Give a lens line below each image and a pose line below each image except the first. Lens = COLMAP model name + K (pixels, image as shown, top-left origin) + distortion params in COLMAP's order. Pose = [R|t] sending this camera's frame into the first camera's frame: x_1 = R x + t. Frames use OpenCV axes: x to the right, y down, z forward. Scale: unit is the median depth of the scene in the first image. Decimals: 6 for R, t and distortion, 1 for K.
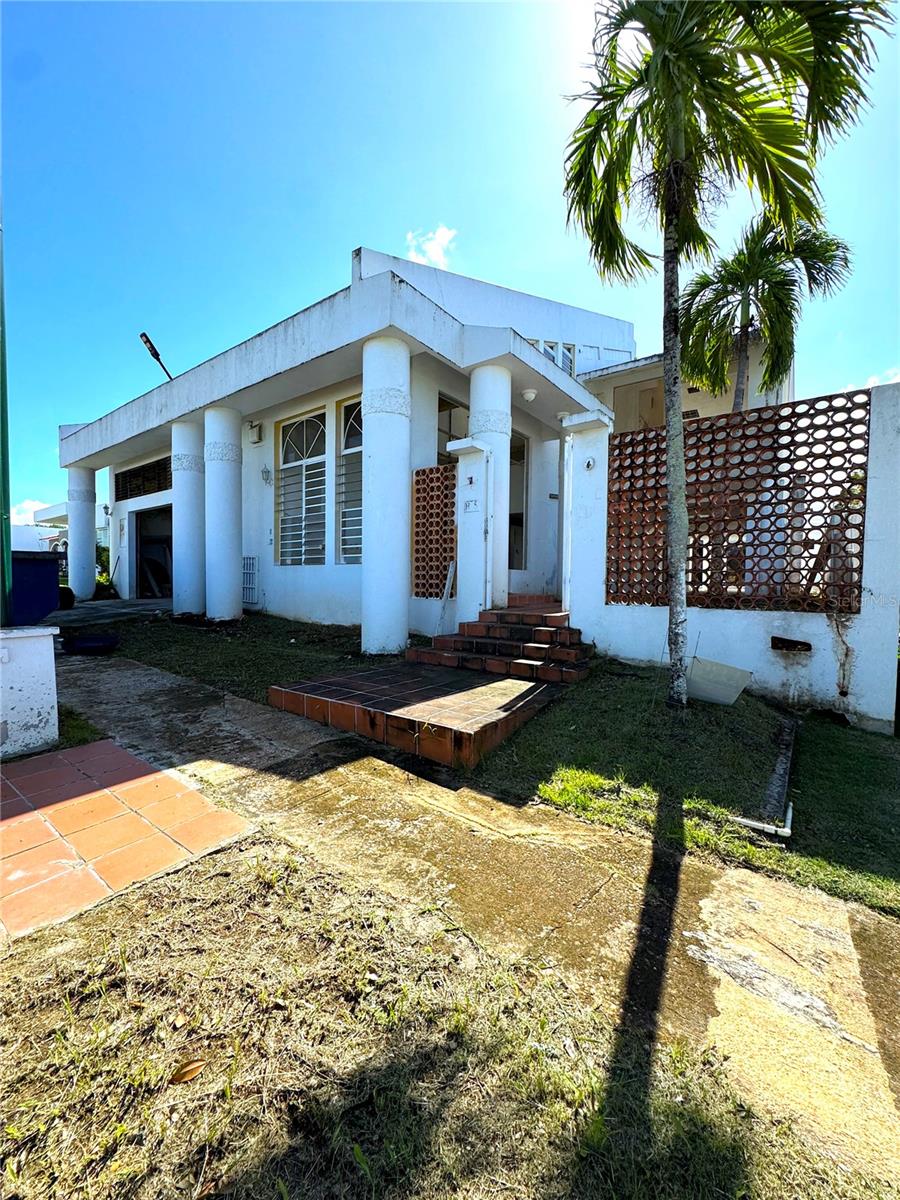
lens RADIAL K [[480.7, 0, 450.9], [0, 480.7, 596.3], [0, 0, 1]] dist [-0.004472, 0.001327]
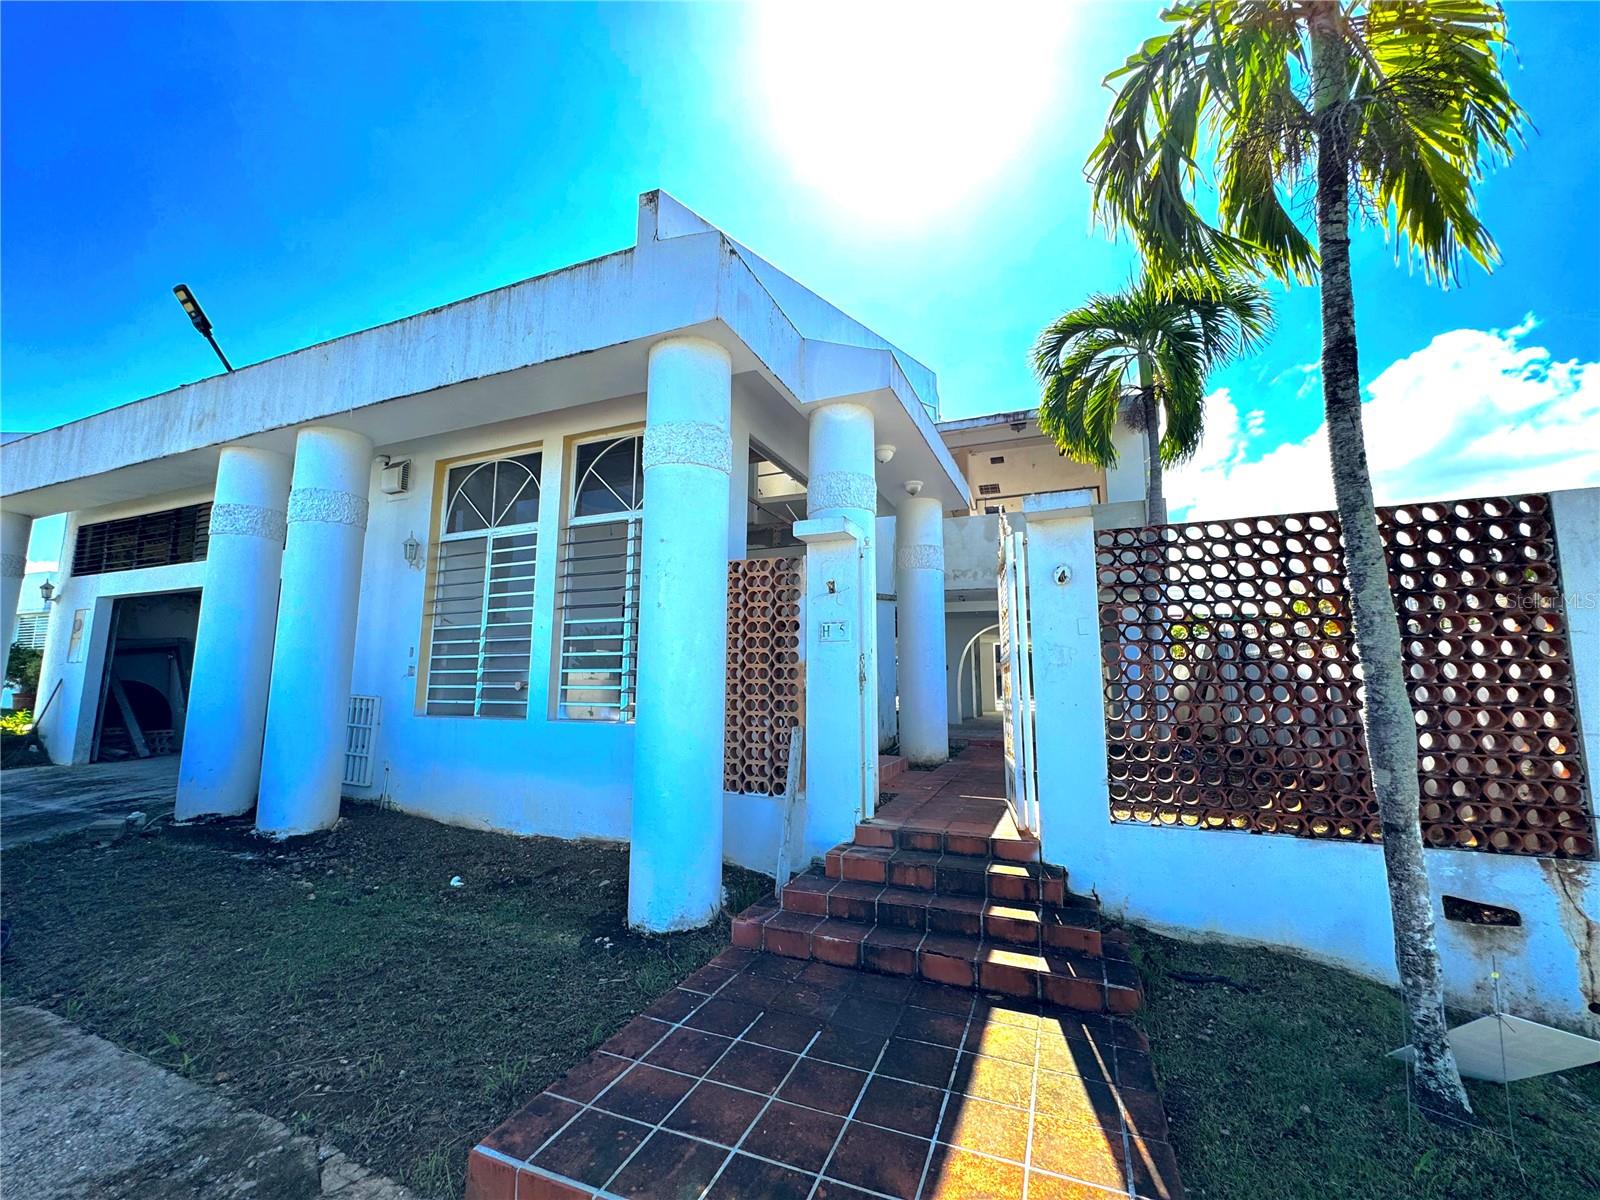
lens RADIAL K [[640.9, 0, 800.5], [0, 640.9, 598.2], [0, 0, 1]] dist [-0.004472, 0.001327]
pose [[0.969924, 0.026526, 0.241957, -0.140923], [0.013090, 0.986921, -0.160670, -0.081492], [-0.243055, 0.159005, 0.956892, 0.213845]]
